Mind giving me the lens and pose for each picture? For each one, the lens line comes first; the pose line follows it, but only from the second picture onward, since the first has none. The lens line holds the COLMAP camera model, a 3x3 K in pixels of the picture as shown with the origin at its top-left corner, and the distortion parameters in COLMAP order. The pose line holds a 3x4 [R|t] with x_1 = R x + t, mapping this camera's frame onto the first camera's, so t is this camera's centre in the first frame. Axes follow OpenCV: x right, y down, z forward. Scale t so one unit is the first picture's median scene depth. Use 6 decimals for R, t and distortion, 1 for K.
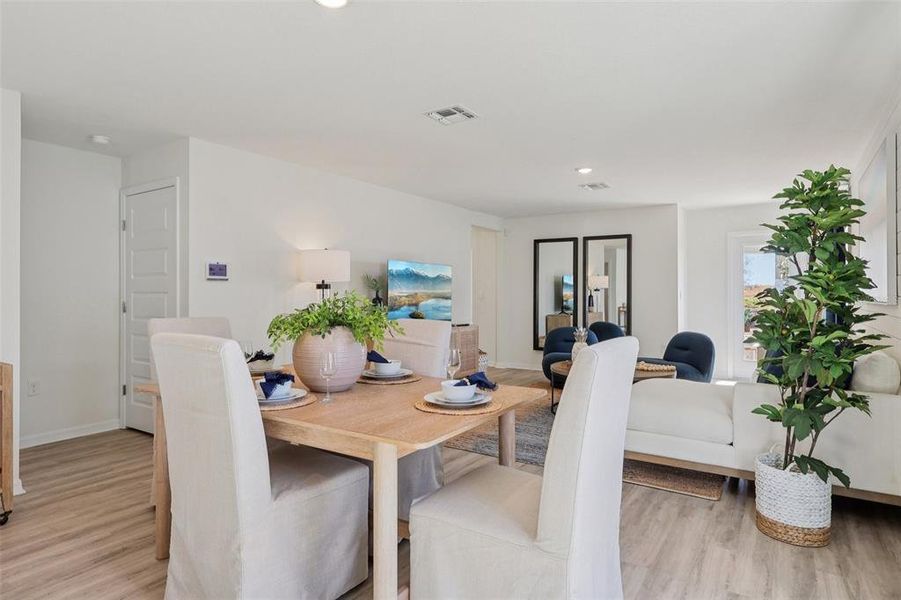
lens RADIAL K [[504.6, 0, 450.5], [0, 504.6, 293.8], [0, 0, 1]] dist [-0.016920, 0.004580]
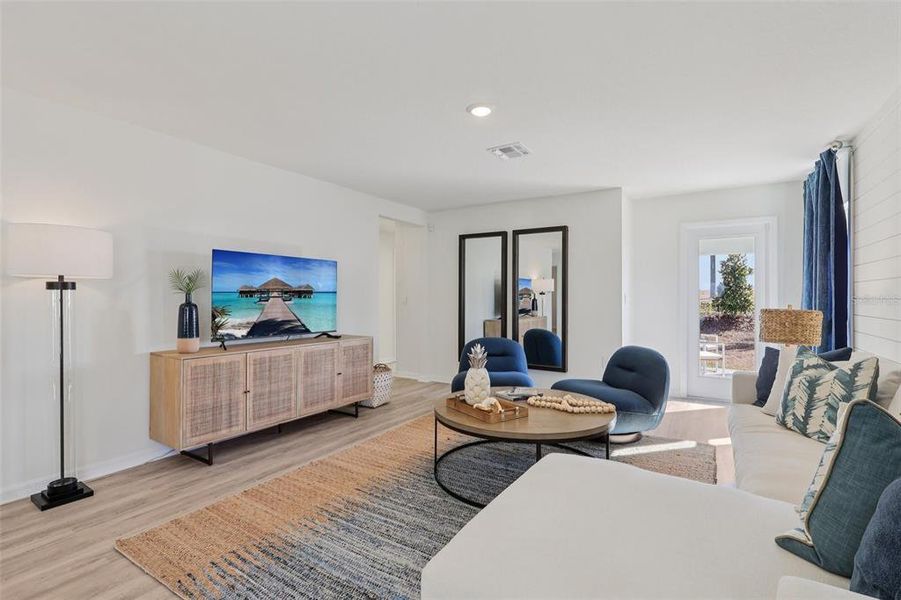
lens RADIAL K [[416.5, 0, 452.3], [0, 416.5, 299.8], [0, 0, 1]] dist [-0.005354, -0.000969]
pose [[0.999589, -0.000553, 0.028673, 0.222265], [0.000403, 0.999986, 0.005209, 0.000825], [-0.028676, -0.005195, 0.999575, 0.469962]]
